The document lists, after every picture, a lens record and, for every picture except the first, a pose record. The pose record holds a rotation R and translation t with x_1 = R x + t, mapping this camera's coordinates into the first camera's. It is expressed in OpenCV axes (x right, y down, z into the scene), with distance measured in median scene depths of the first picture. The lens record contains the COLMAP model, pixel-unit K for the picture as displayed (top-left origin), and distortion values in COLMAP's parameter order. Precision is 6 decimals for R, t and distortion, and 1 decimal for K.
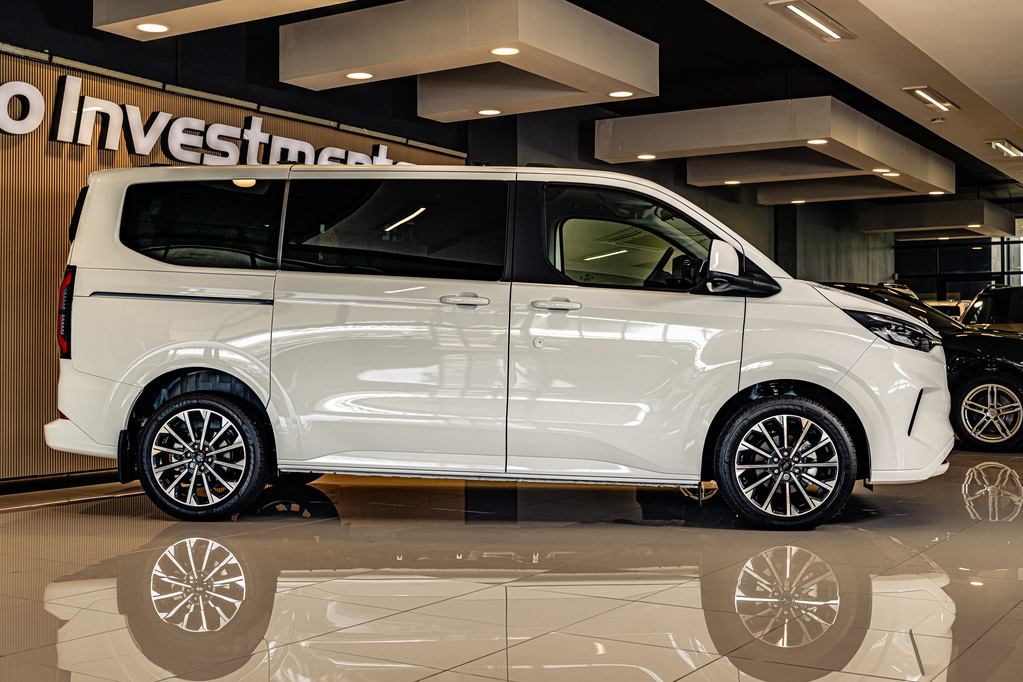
lens RADIAL K [[1256.6, 0, 511.5], [0, 1256.6, 341.0], [0, 0, 1]] dist [-0.008548, -0.051968]
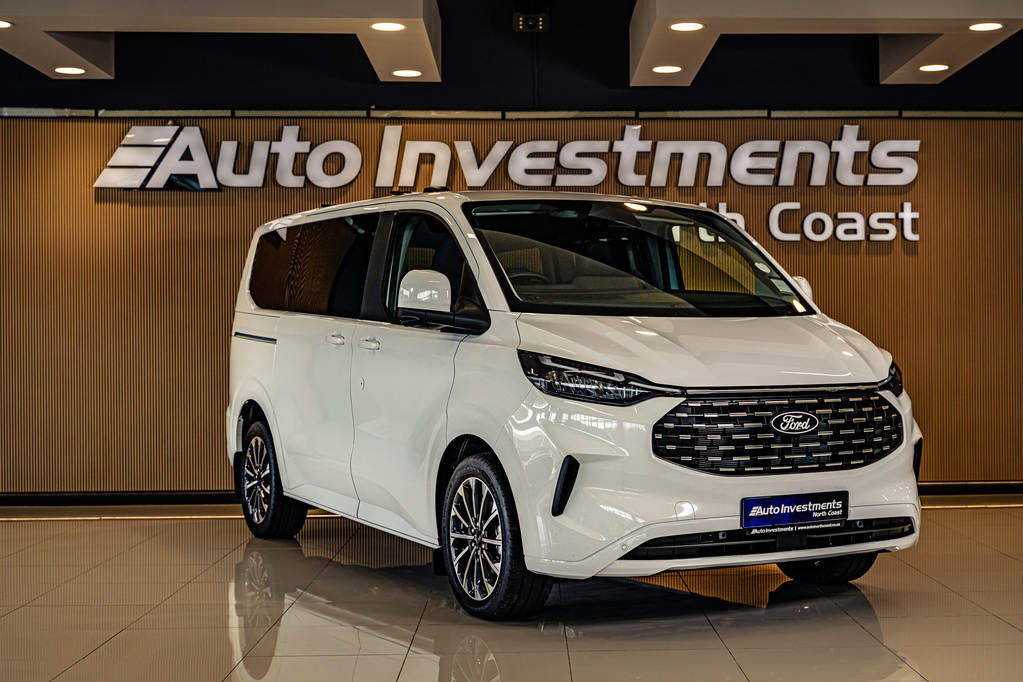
lens RADIAL K [[1541.5, 0, 596.4], [0, 1541.5, 341.8], [0, 0, 1]] dist [0.004903, -0.007939]
pose [[0.572952, -0.004542, -0.819576, 1.053078], [0.013303, 0.999904, 0.003758, -0.032003], [0.819481, -0.013056, 0.572958, 0.463800]]
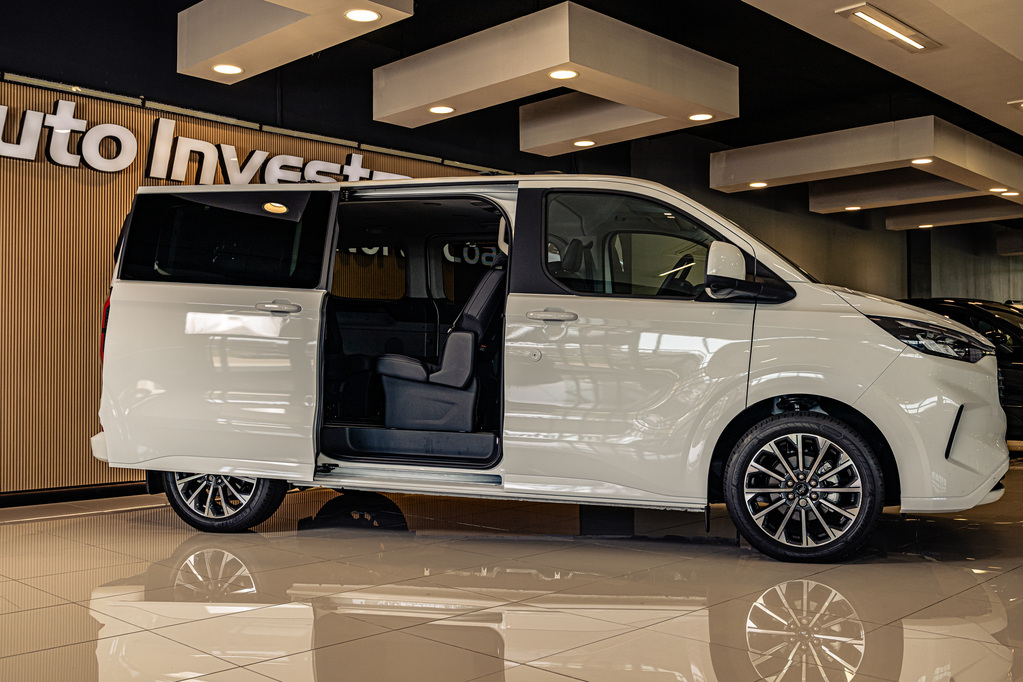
lens RADIAL K [[1018.3, 0, 511.5], [0, 1018.3, 341.0], [0, 0, 1]] dist [-0.008680, -0.003924]
pose [[0.979124, -0.010539, -0.202990, 0.157663], [0.006402, 0.999759, -0.021022, 0.006301], [0.203162, 0.019284, 0.978955, 0.233744]]
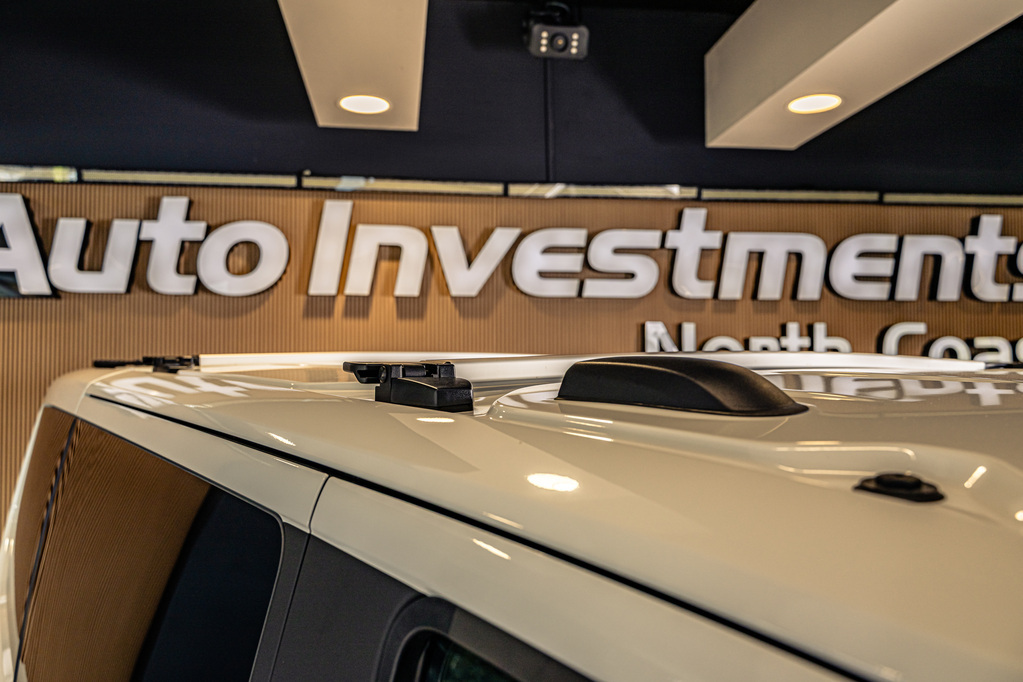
lens RADIAL K [[842.1, 0, 511.5], [0, 842.1, 341.0], [0, 0, 1]] dist [0.009124, 0.003105]
pose [[0.640116, -0.029933, -0.767695, 0.093326], [0.008551, 0.999456, -0.031840, -0.144106], [0.768230, 0.013817, 0.640024, 0.957011]]
